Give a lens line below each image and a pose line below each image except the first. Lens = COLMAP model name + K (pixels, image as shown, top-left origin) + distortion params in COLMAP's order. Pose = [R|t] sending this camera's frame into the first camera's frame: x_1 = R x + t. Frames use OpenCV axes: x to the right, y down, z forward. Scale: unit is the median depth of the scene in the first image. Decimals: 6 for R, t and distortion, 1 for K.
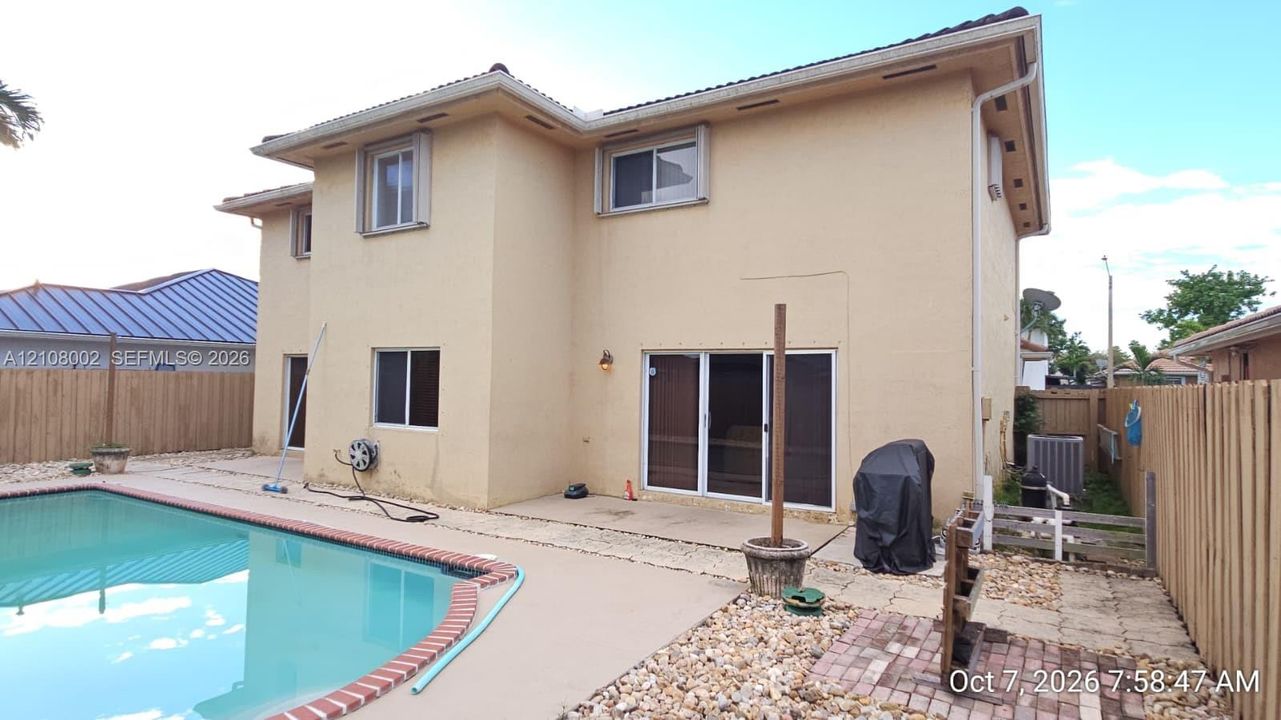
lens RADIAL K [[682.3, 0, 641.4], [0, 682.3, 356.1], [0, 0, 1]] dist [0.003734, -0.000154]
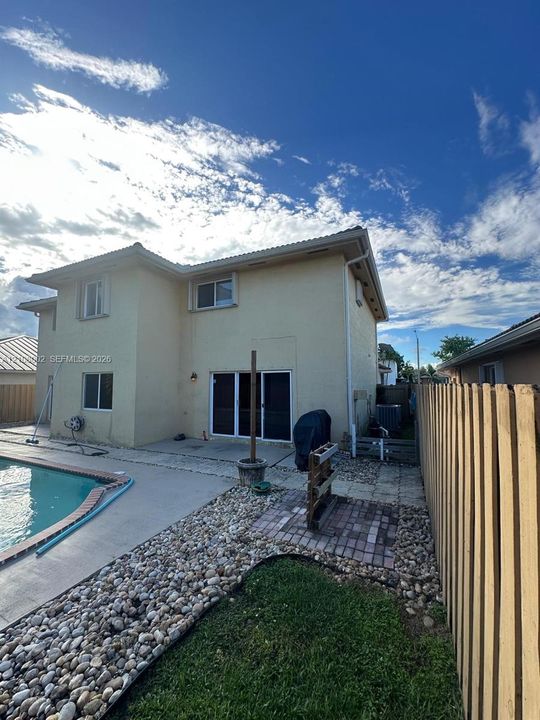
lens RADIAL K [[292.0, 0, 270.0], [0, 292.0, 360.0], [0, 0, 1]] dist [-0.014019, 0.000525]
pose [[0.993143, -0.011447, 0.116348, 0.109839], [0.016600, 0.998919, -0.043416, -0.003129], [-0.115725, 0.045050, 0.992259, 0.046246]]
